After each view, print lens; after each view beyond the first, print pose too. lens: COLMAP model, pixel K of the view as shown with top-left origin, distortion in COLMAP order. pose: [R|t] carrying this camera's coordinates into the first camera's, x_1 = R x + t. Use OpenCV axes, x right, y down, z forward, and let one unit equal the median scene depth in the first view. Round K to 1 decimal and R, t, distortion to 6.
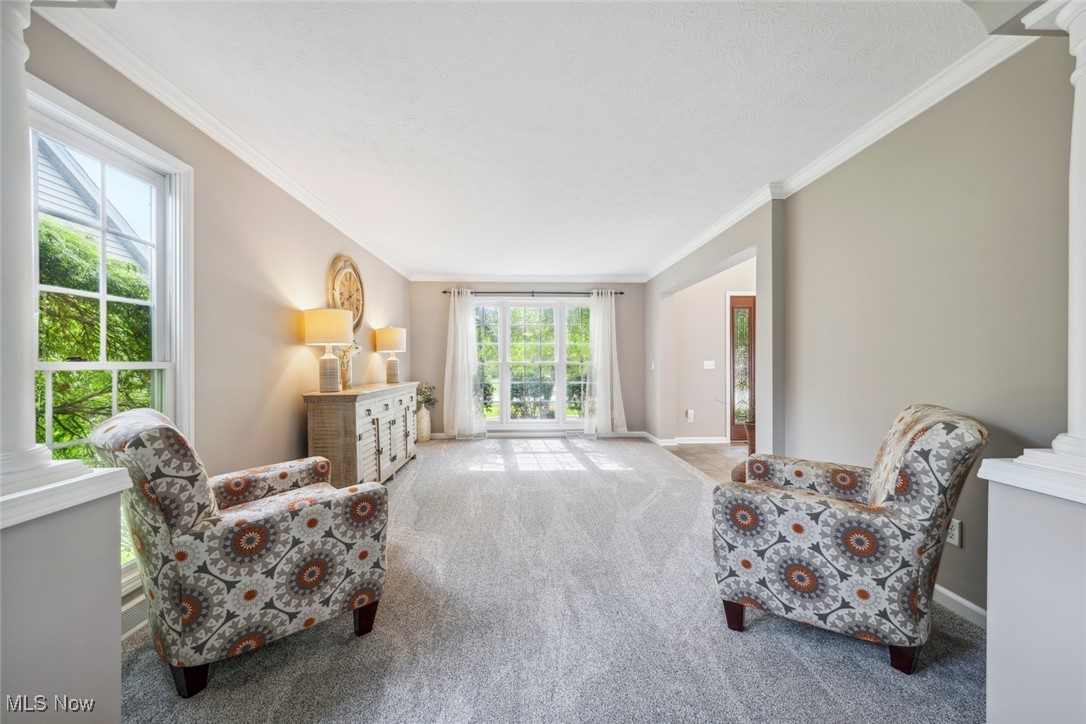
lens RADIAL K [[409.1, 0, 540.3], [0, 409.1, 366.4], [0, 0, 1]] dist [-0.002928, -0.000086]
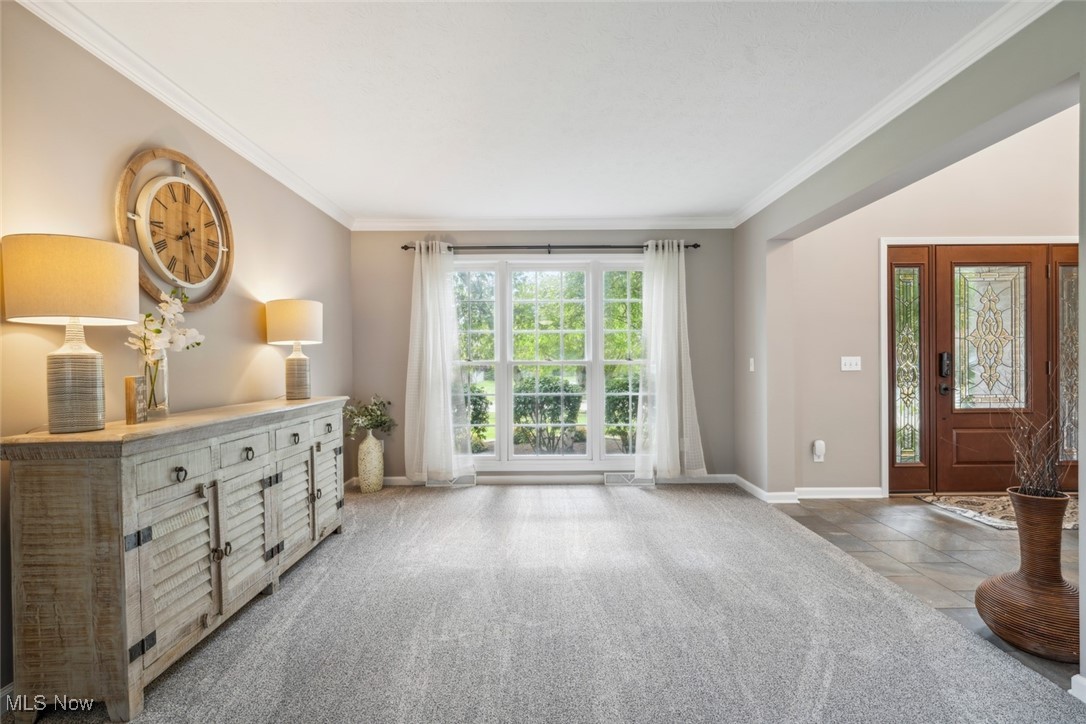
lens RADIAL K [[464.4, 0, 548.3], [0, 464.4, 366.7], [0, 0, 1]] dist [-0.001944, 0.000012]
pose [[0.999515, -0.005112, -0.030706, 0.001256], [0.005151, 0.999986, 0.001204, -0.002617], [0.030700, -0.001361, 0.999528, 0.330839]]
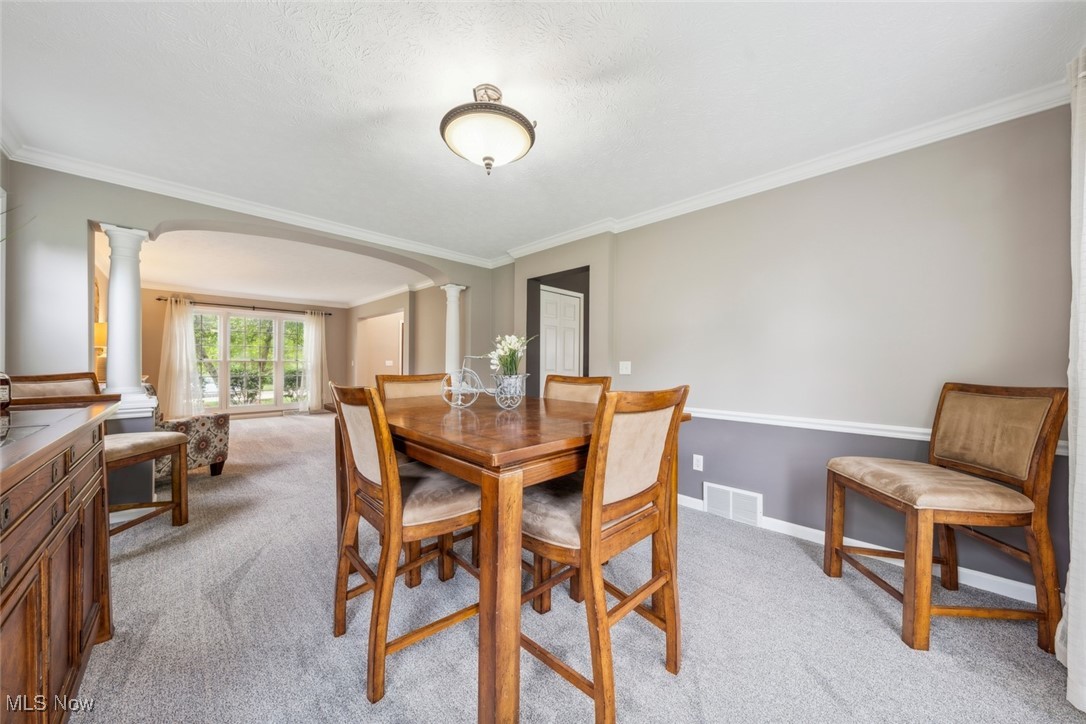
lens RADIAL K [[372.1, 0, 543.6], [0, 372.1, 361.1], [0, 0, 1]] dist [-0.003012, -0.000029]
pose [[0.738949, 0.007820, 0.673716, -0.143371], [-0.001385, 0.999948, -0.010088, 0.003137], [-0.673760, 0.006522, 0.738922, -0.548806]]
